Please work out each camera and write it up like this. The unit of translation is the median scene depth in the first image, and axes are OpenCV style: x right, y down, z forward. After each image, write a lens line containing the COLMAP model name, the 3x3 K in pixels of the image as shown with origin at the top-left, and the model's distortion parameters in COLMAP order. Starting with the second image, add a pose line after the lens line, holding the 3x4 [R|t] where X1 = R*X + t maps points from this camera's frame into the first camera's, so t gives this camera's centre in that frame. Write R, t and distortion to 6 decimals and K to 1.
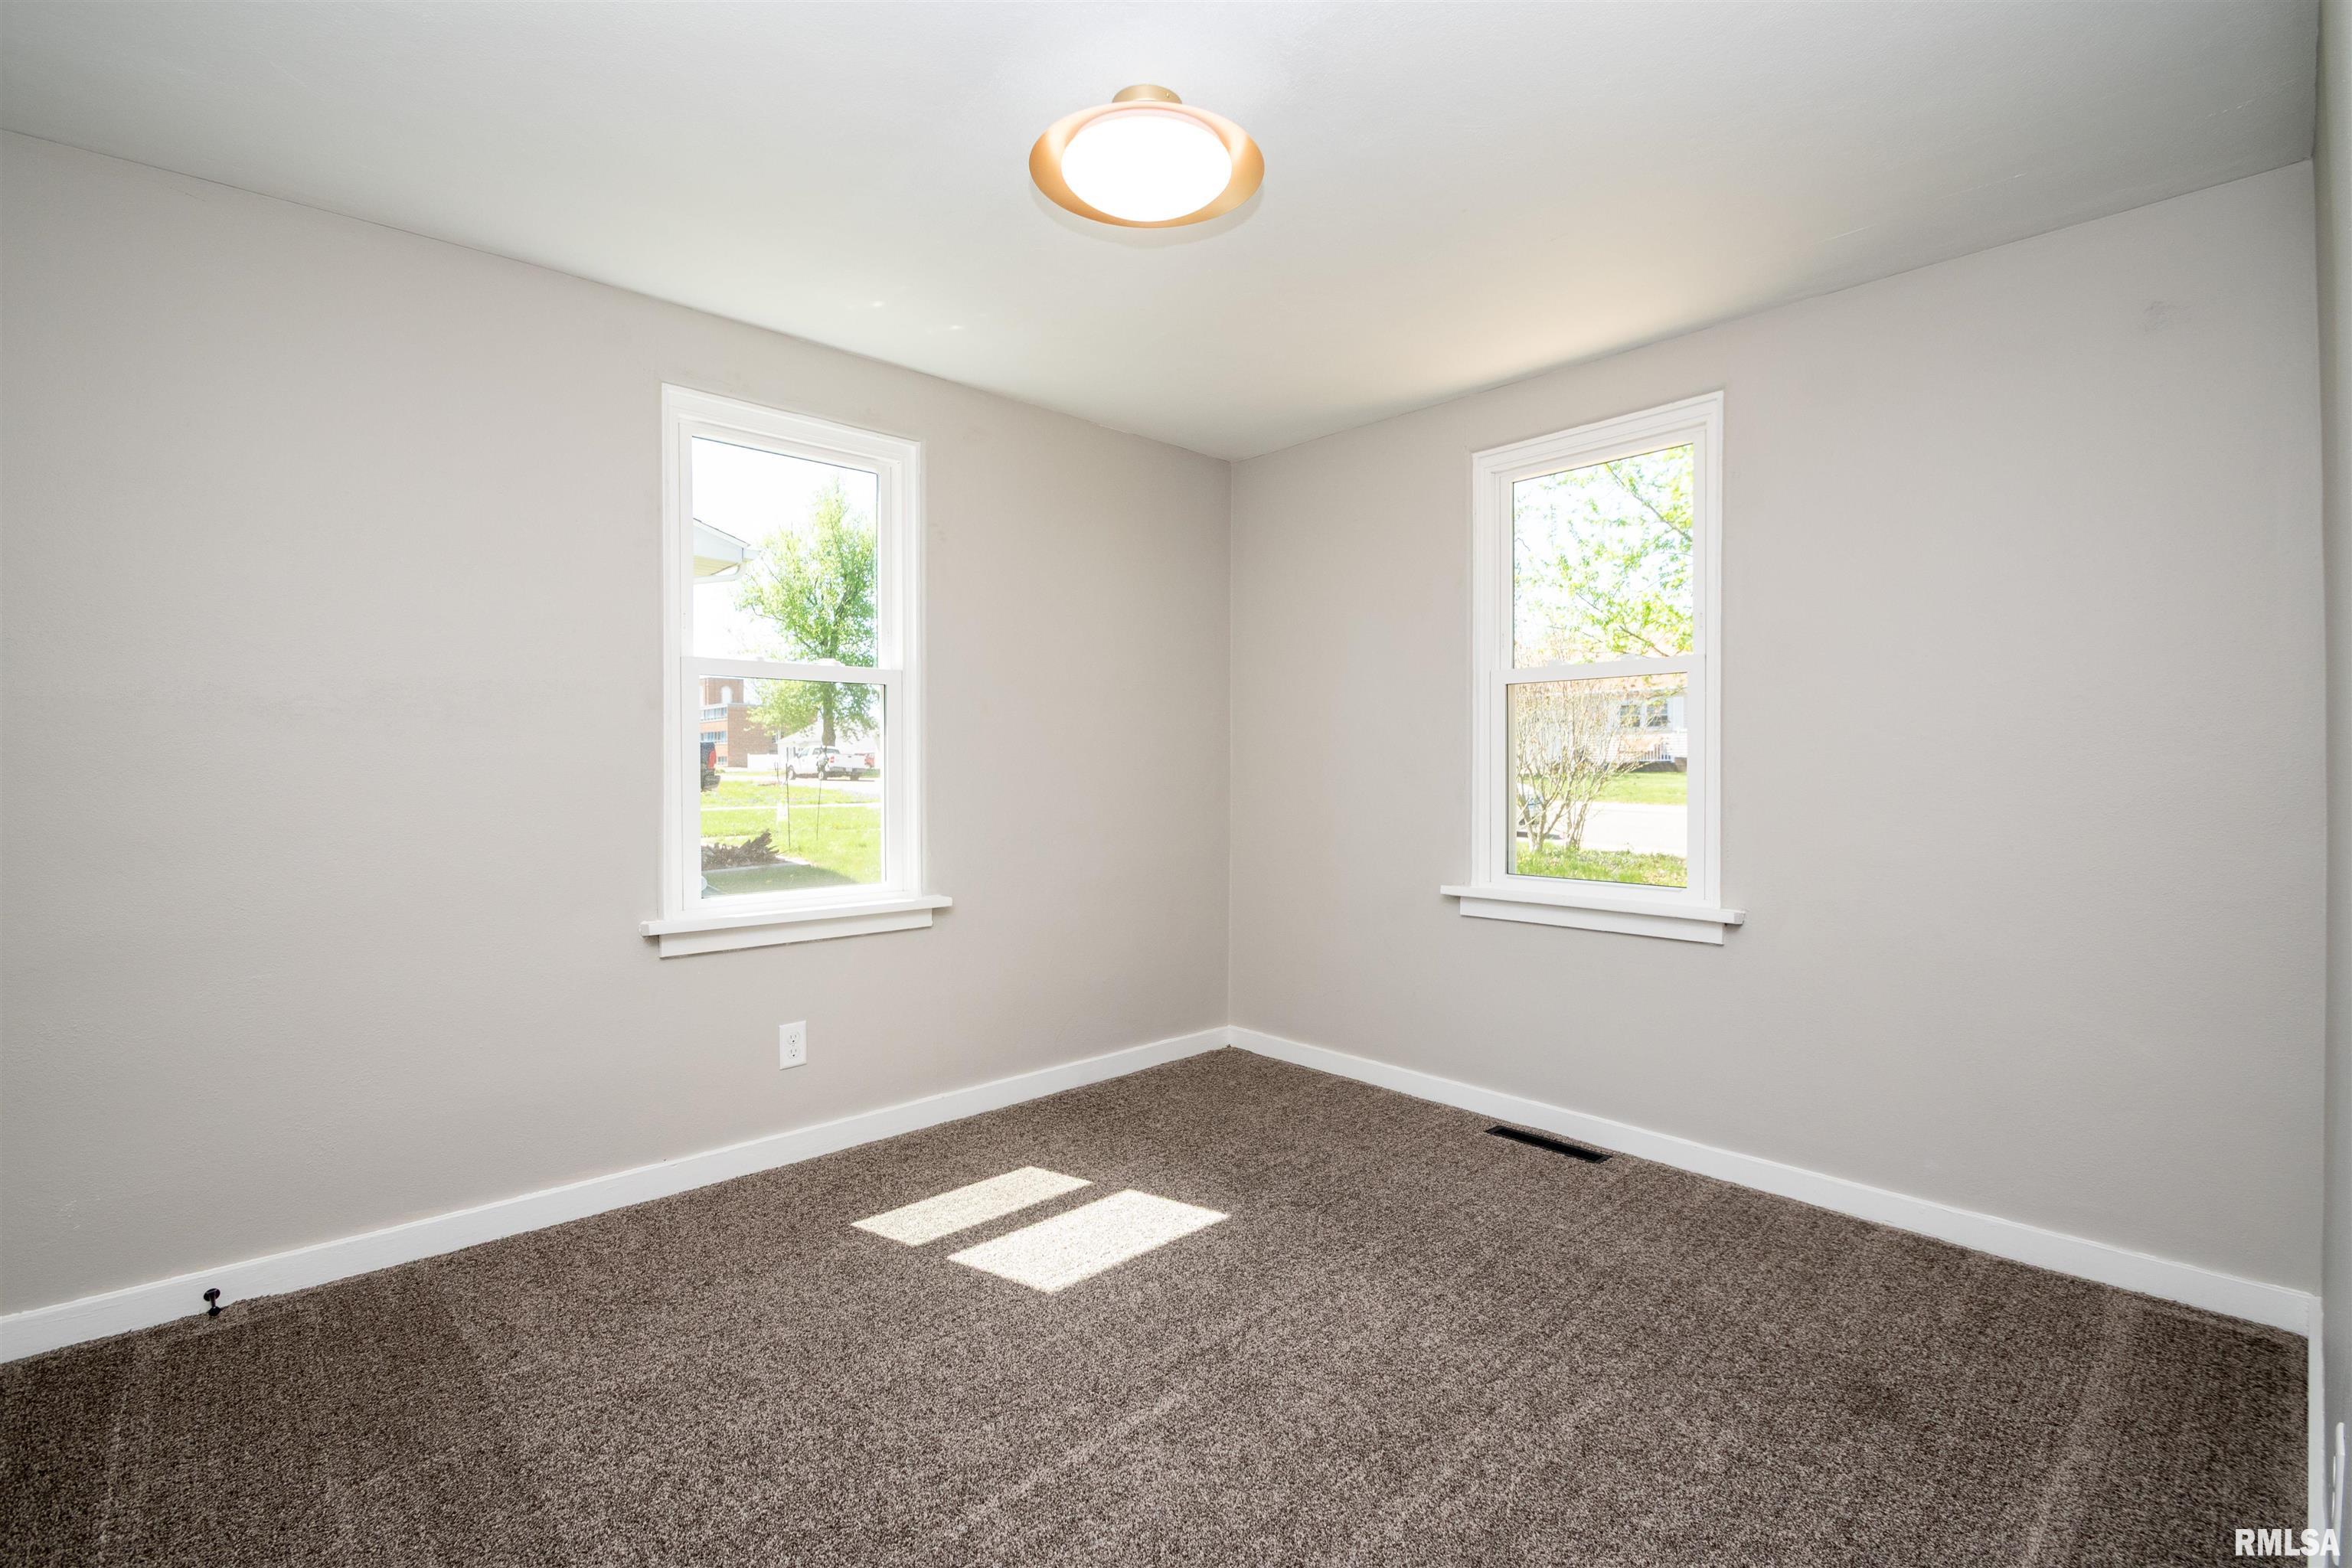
lens RADIAL K [[1025.8, 0, 1177.2], [0, 1025.8, 767.0], [0, 0, 1]] dist [-0.003193, -0.000354]
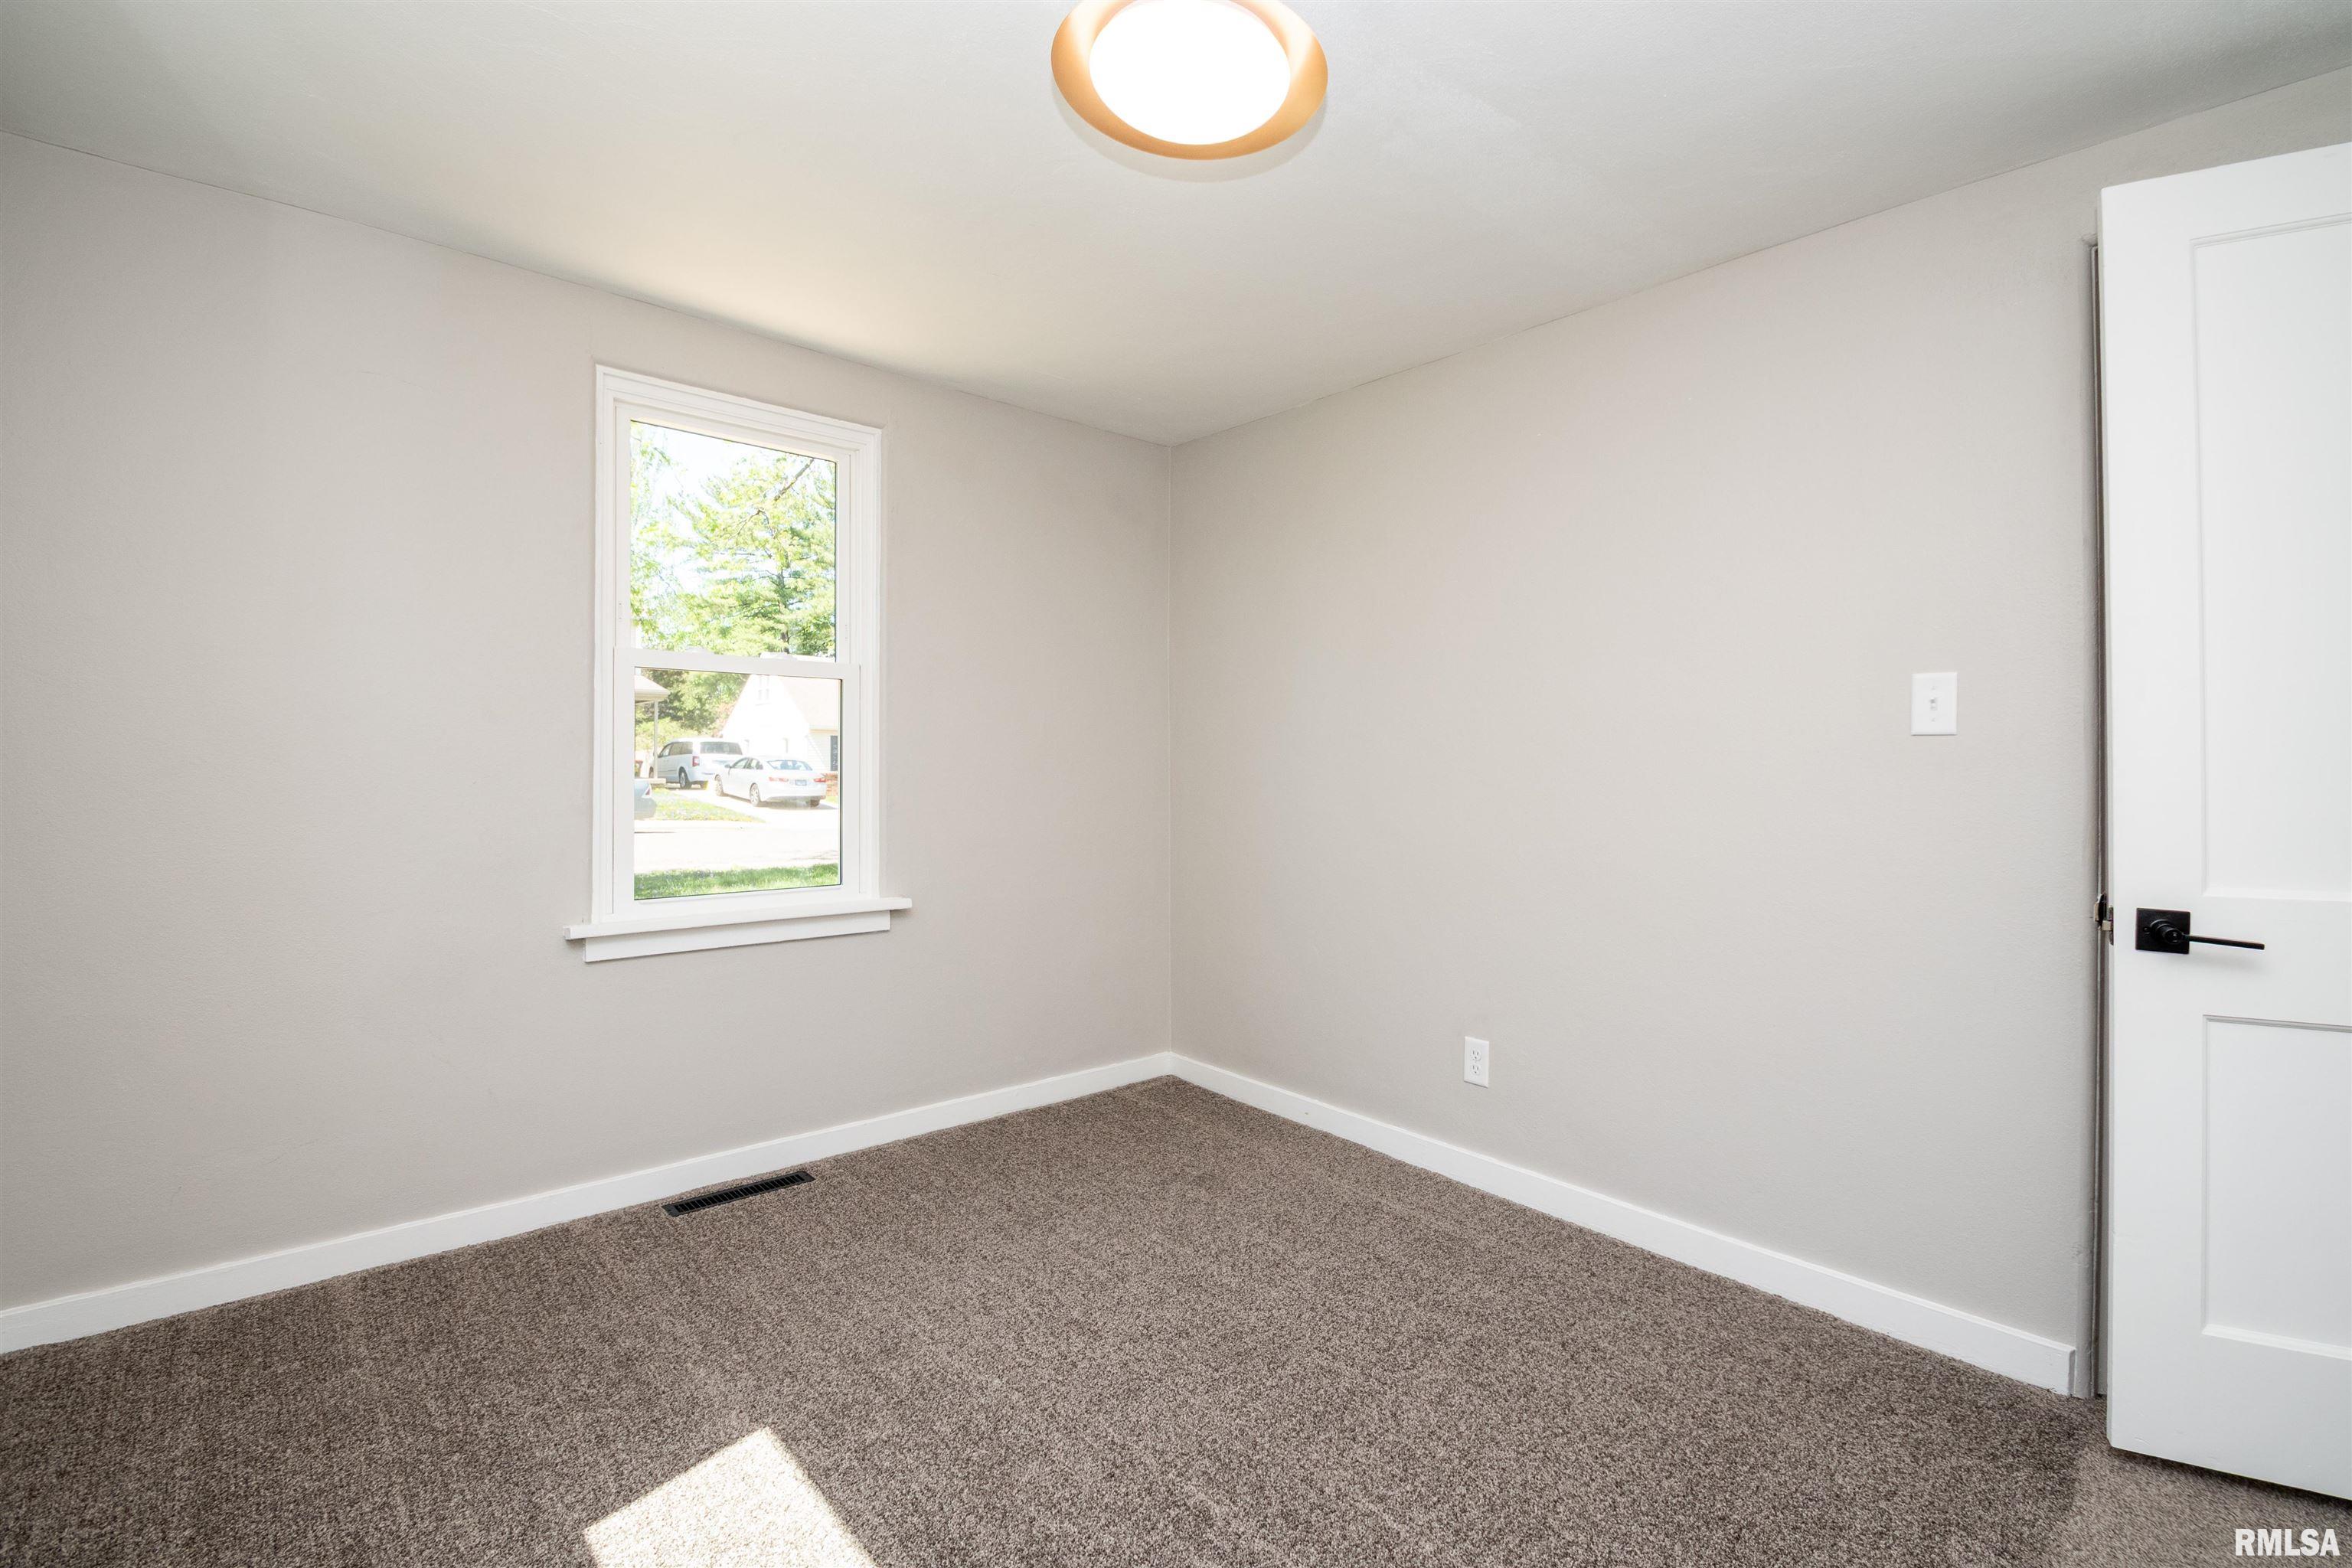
lens RADIAL K [[1025.8, 0, 1172.2], [0, 1025.8, 778.9], [0, 0, 1]] dist [-0.003193, -0.000354]
pose [[0.039000, 0.001031, 0.999239, -0.531295], [-0.003433, 0.999994, -0.000898, 0.008678], [-0.999233, -0.003395, 0.039003, 0.612801]]
